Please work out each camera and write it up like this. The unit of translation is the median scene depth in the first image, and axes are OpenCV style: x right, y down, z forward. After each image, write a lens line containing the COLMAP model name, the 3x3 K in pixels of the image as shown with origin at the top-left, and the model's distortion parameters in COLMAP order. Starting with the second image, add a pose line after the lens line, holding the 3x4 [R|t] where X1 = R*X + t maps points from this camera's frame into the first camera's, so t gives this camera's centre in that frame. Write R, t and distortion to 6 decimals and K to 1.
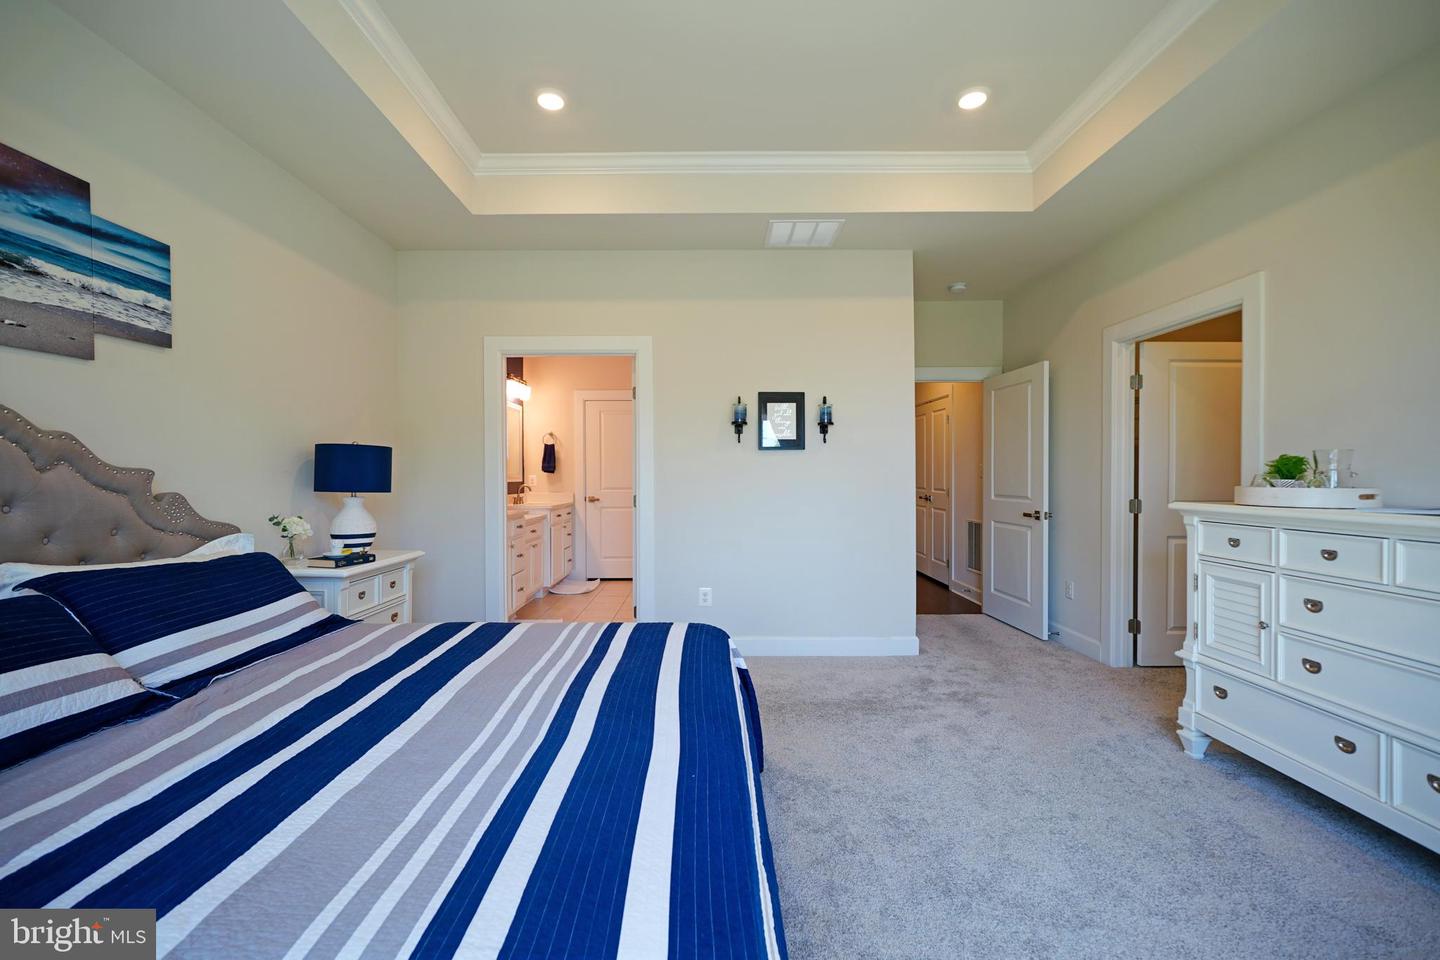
lens RADIAL K [[612.7, 0, 716.6], [0, 612.7, 480.7], [0, 0, 1]] dist [-0.002293, 0.003147]
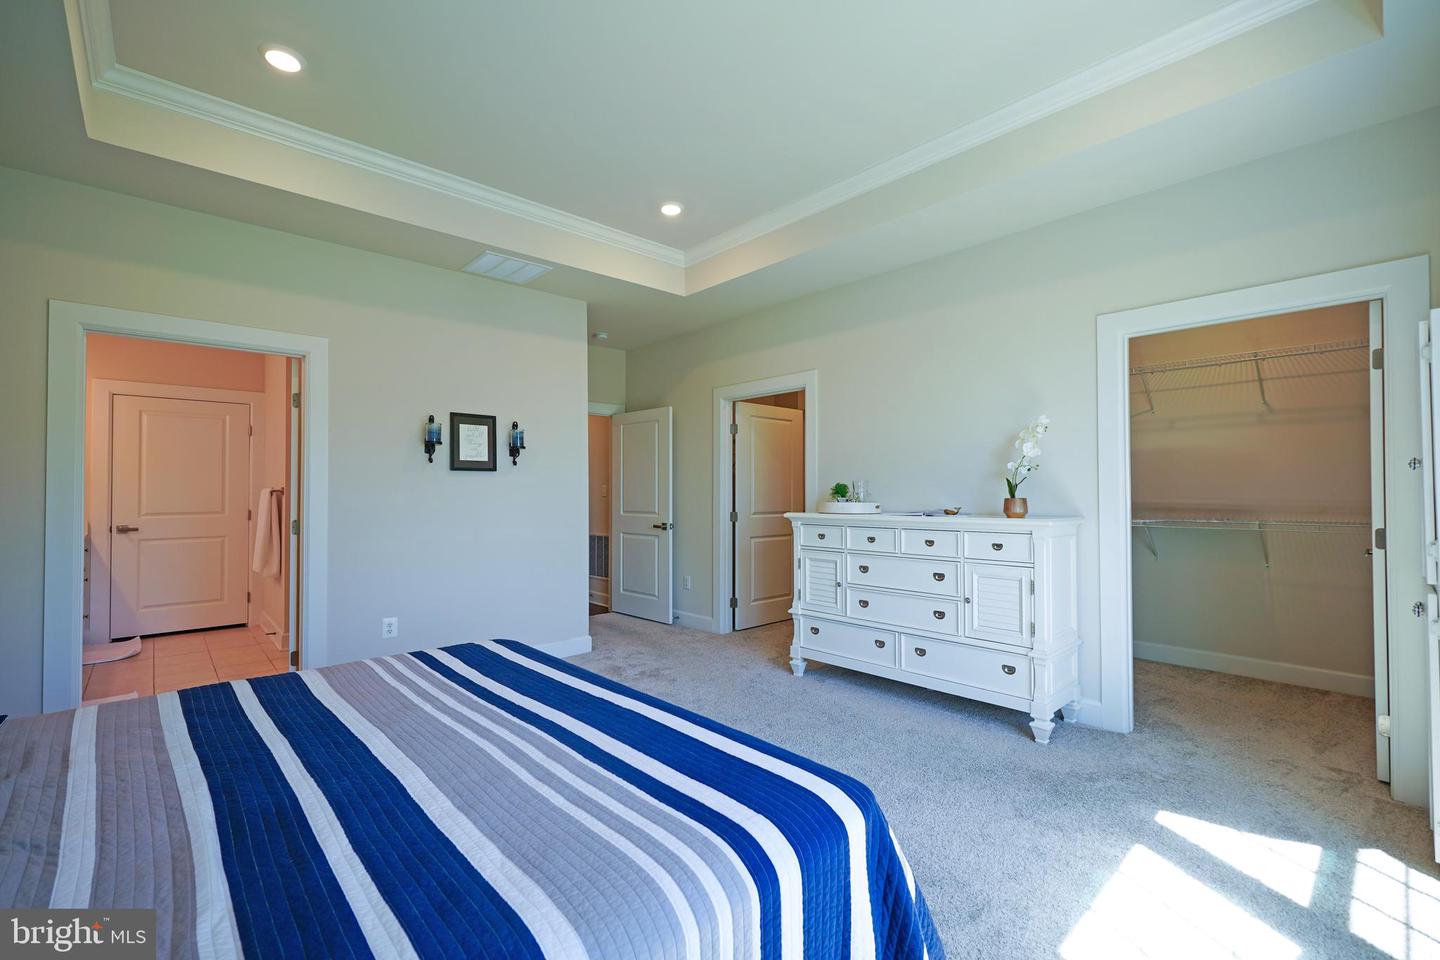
lens RADIAL K [[612.7, 0, 706.9], [0, 612.7, 483.5], [0, 0, 1]] dist [-0.002293, 0.003147]
pose [[0.748541, 0.008794, 0.663030, -0.312126], [0.008301, 0.999709, -0.022631, -0.003912], [-0.663036, 0.022444, 0.748251, -0.015887]]
